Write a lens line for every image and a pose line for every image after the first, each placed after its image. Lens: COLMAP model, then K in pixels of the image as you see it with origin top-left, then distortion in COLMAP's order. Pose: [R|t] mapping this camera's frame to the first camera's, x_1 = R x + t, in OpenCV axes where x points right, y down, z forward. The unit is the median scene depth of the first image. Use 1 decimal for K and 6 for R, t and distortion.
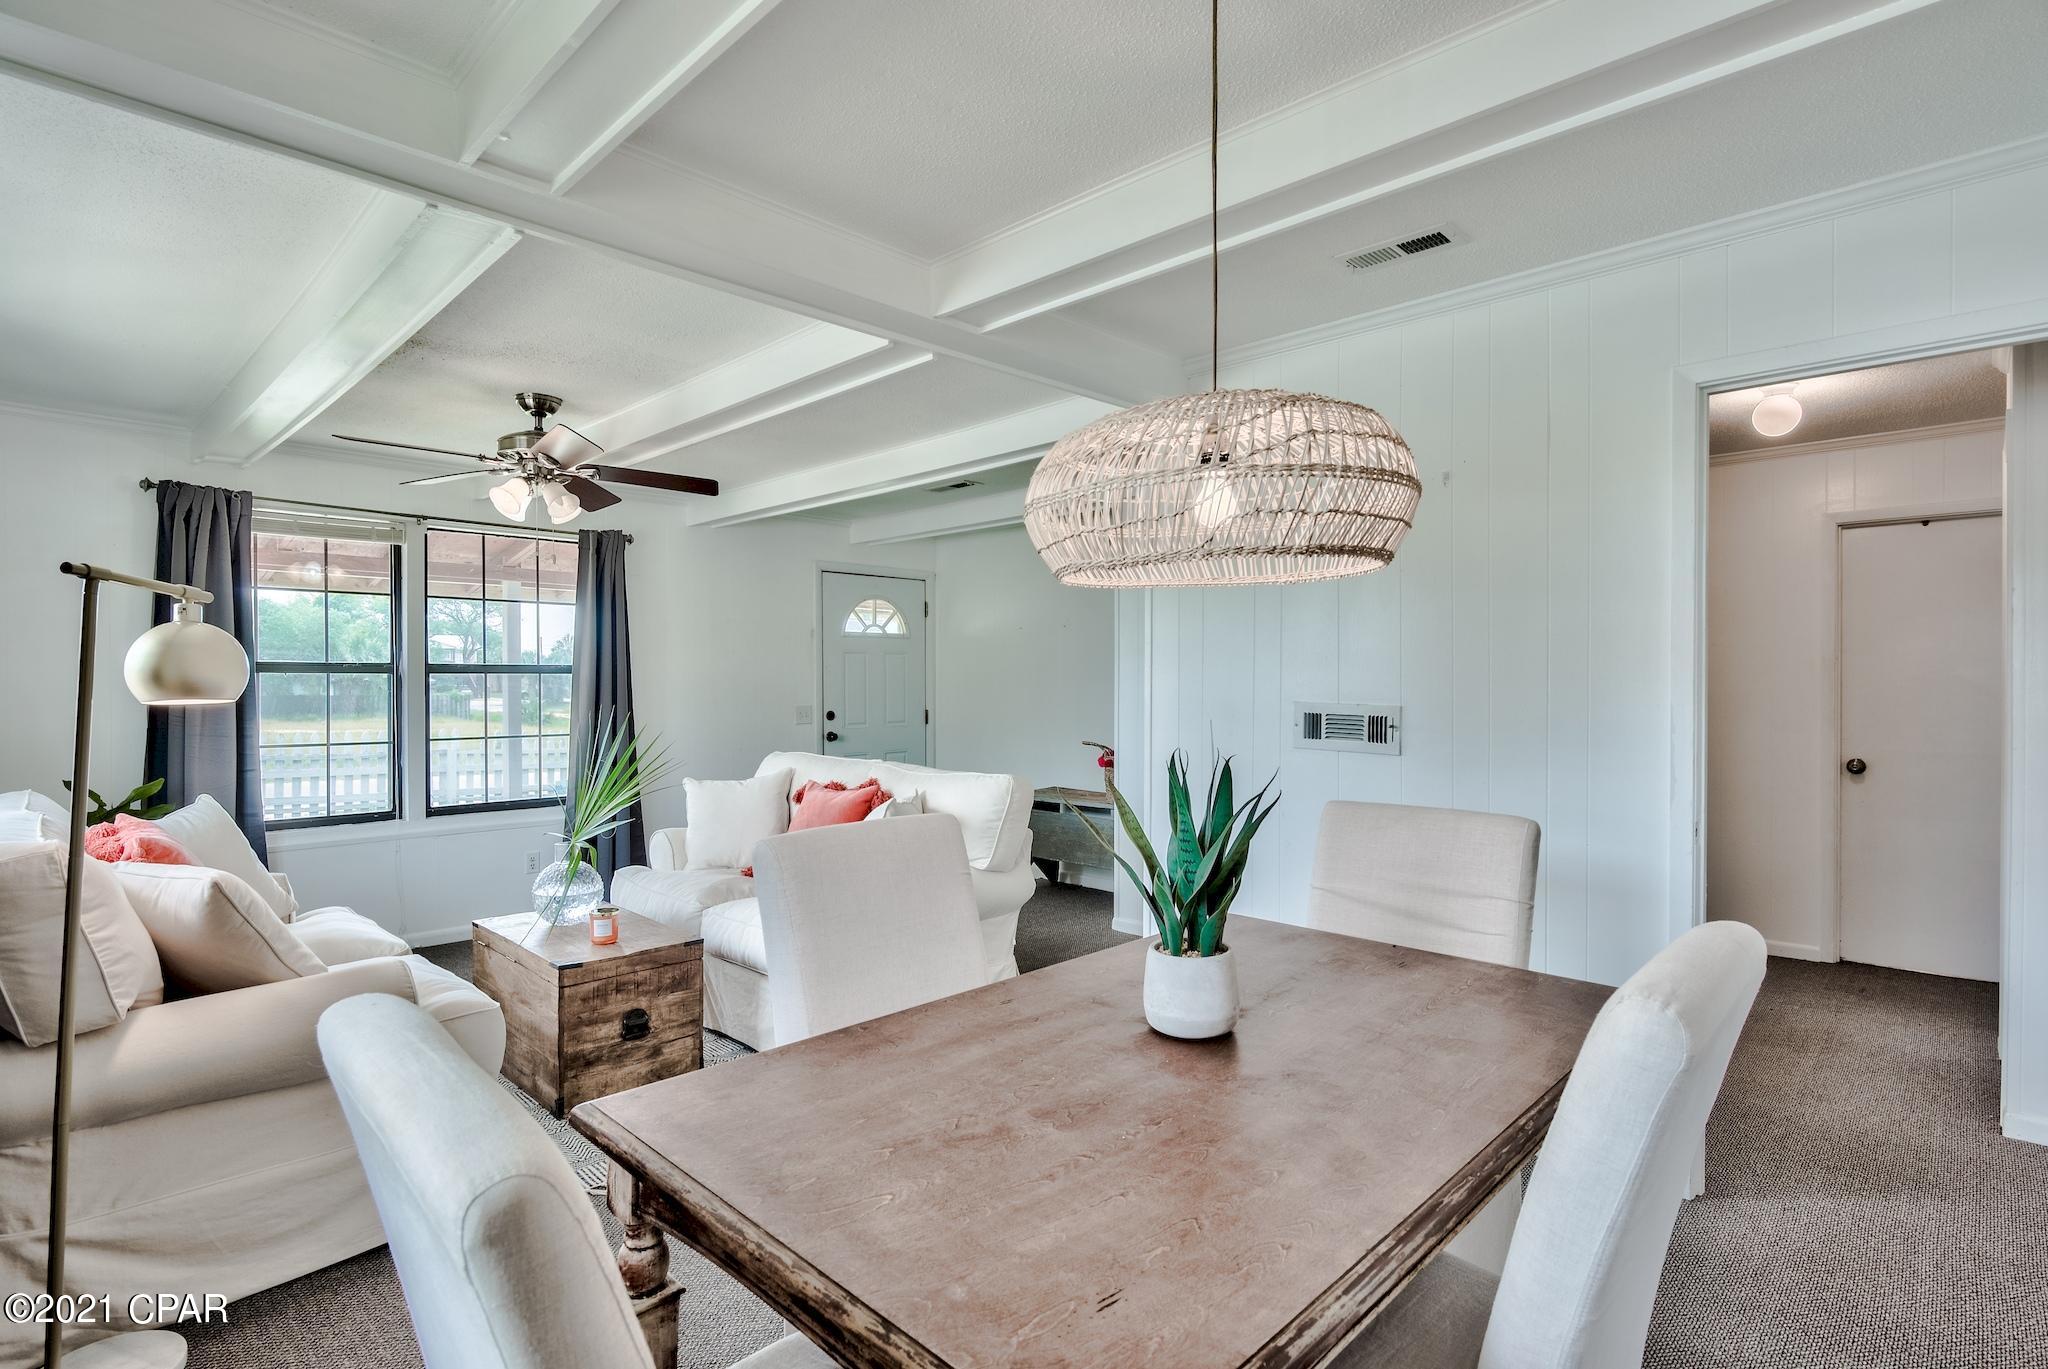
lens RADIAL K [[1005.0, 0, 1015.5], [0, 1005.0, 690.5], [0, 0, 1]] dist [-0.002839, -0.000759]
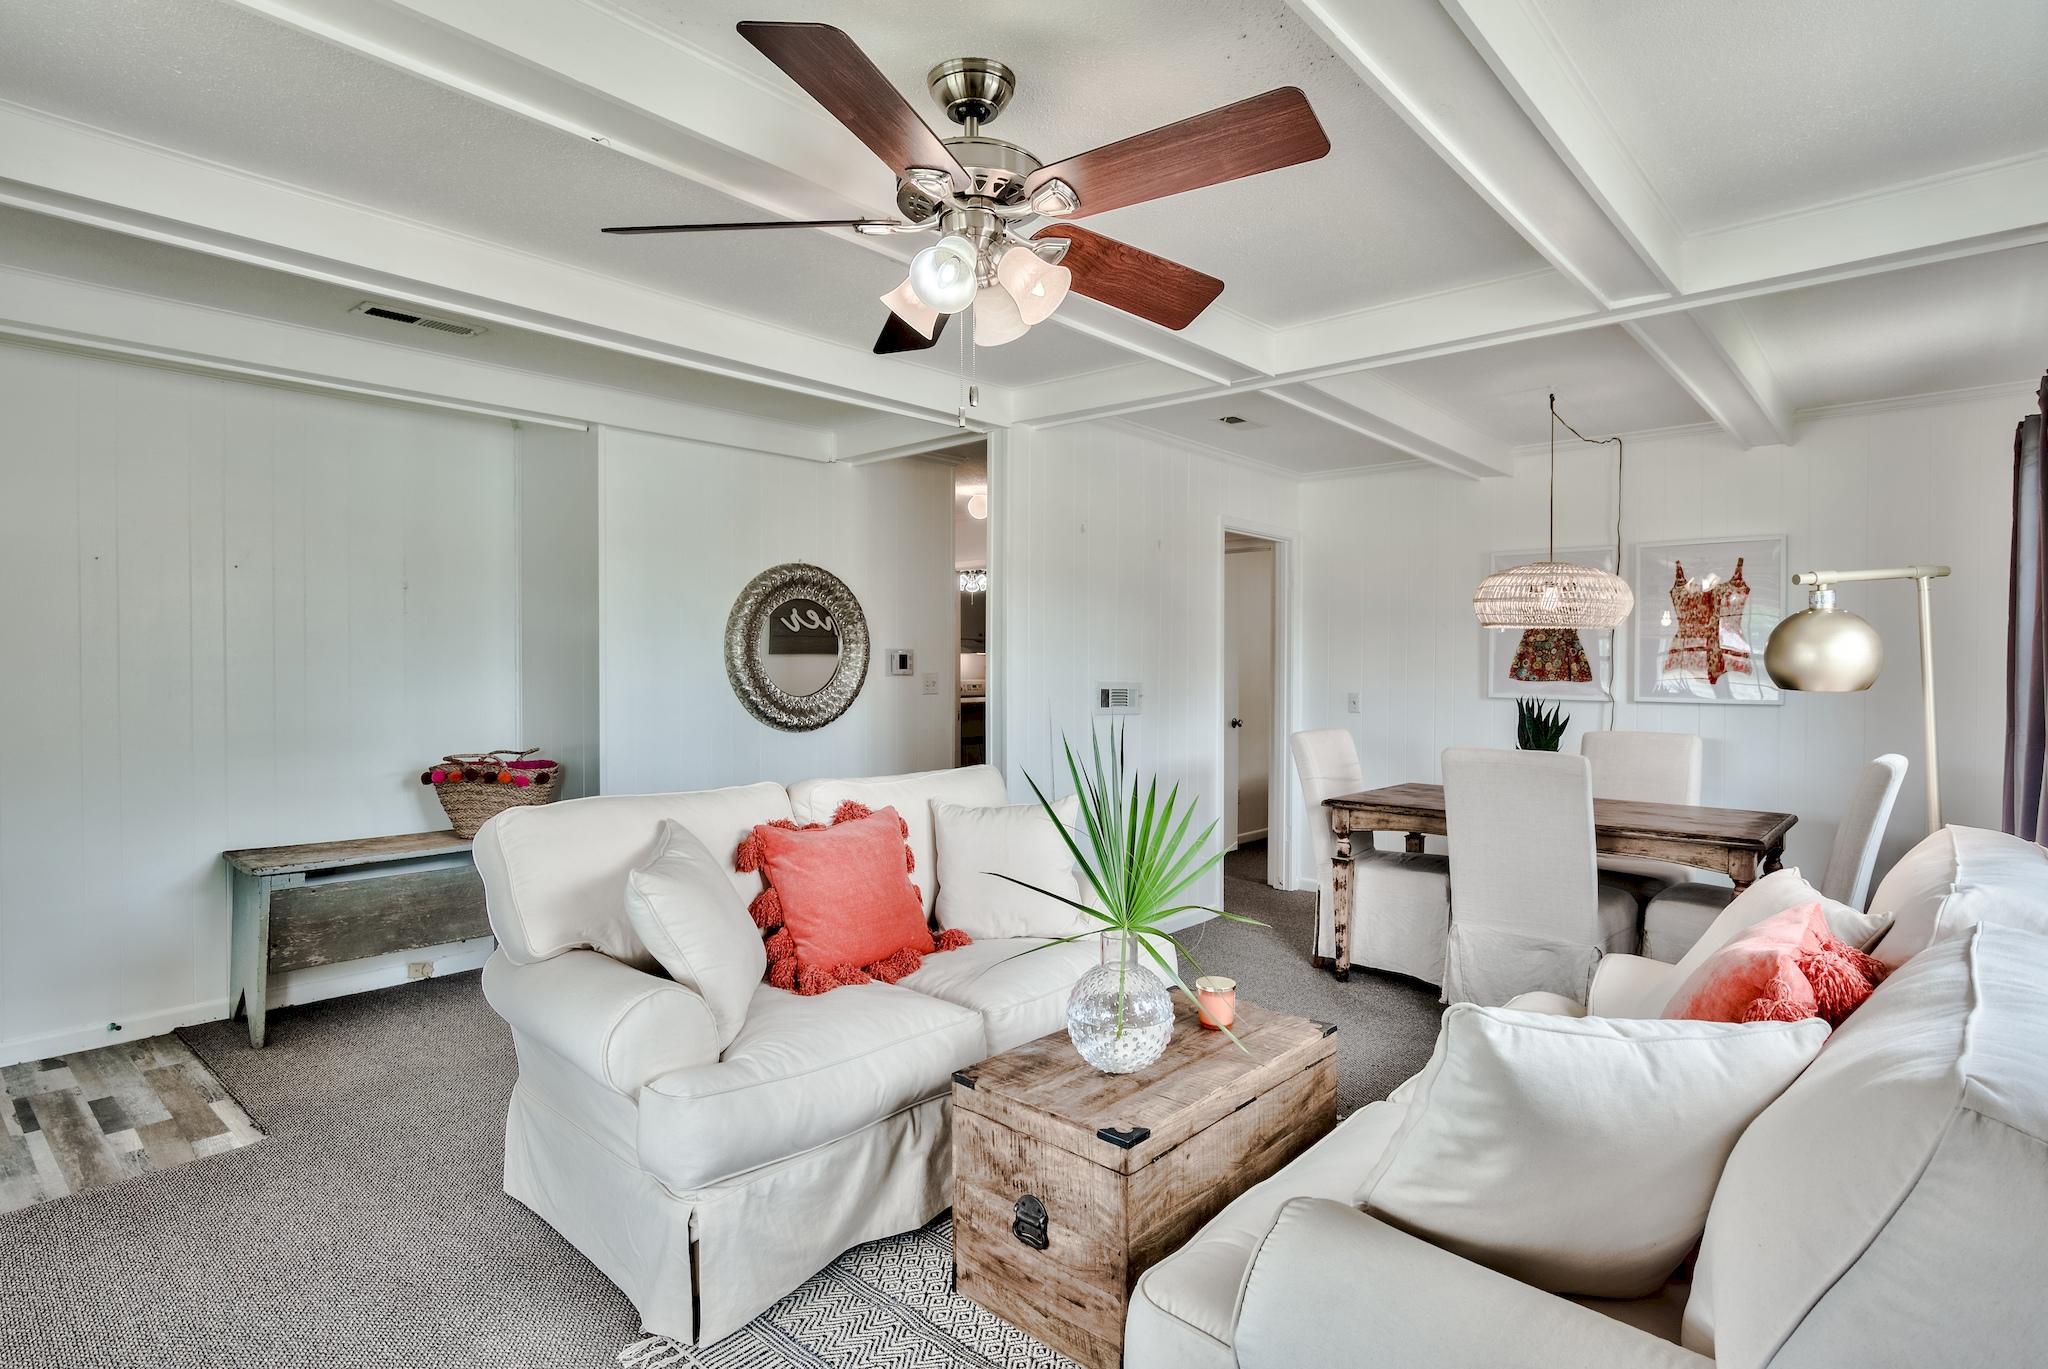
lens RADIAL K [[1062.9, 0, 1024.0], [0, 1062.9, 684.5], [0, 0, 1]] dist [-0.000735, -0.000324]
pose [[-0.059301, -0.017015, 0.998095, -0.749114], [0.005795, 0.999832, 0.017388, -0.006545], [-0.998223, 0.006816, -0.059193, 0.760802]]
